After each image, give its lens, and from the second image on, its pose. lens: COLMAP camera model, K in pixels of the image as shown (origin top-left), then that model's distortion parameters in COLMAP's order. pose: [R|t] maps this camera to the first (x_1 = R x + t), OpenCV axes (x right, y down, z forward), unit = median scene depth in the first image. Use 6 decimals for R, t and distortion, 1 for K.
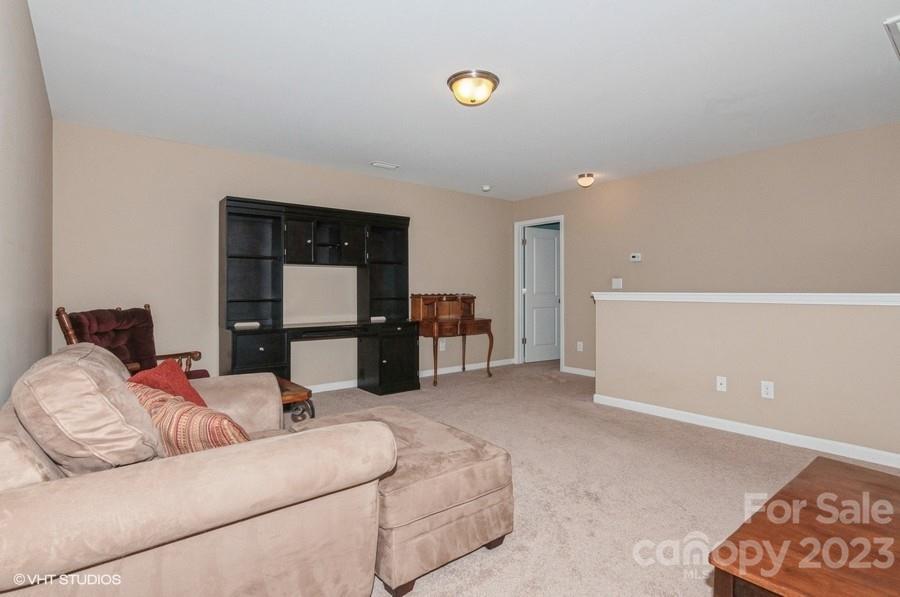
lens RADIAL K [[450.0, 0, 450.0], [0, 450.0, 298.5], [0, 0, 1]] dist [-0.001326, -0.000539]
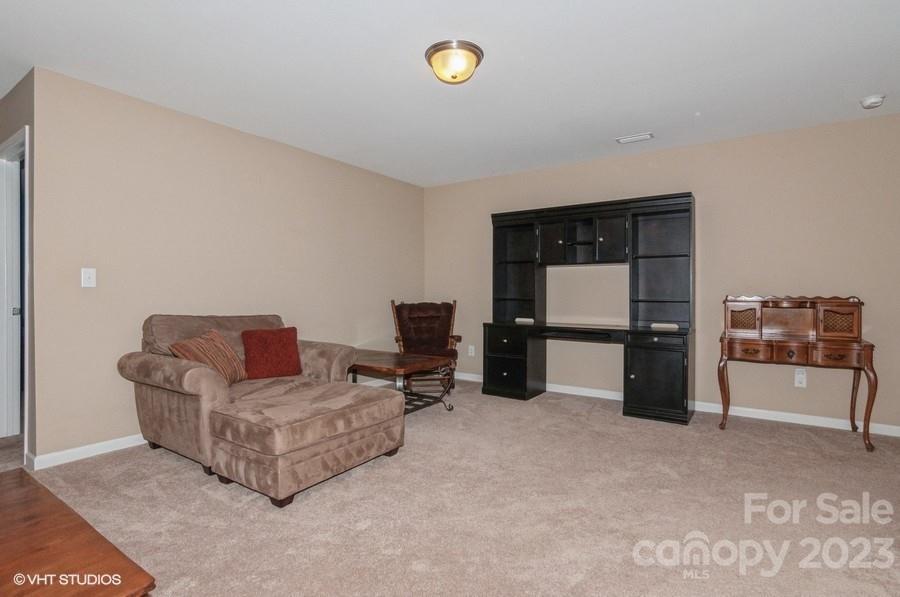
lens RADIAL K [[450.0, 0, 450.0], [0, 450.0, 298.5], [0, 0, 1]] dist [-0.001326, -0.000539]
pose [[0.308176, 0.016561, -0.951185, 0.521115], [-0.017249, 0.999781, 0.011819, -0.007159], [0.951173, 0.012764, 0.308395, 0.415647]]
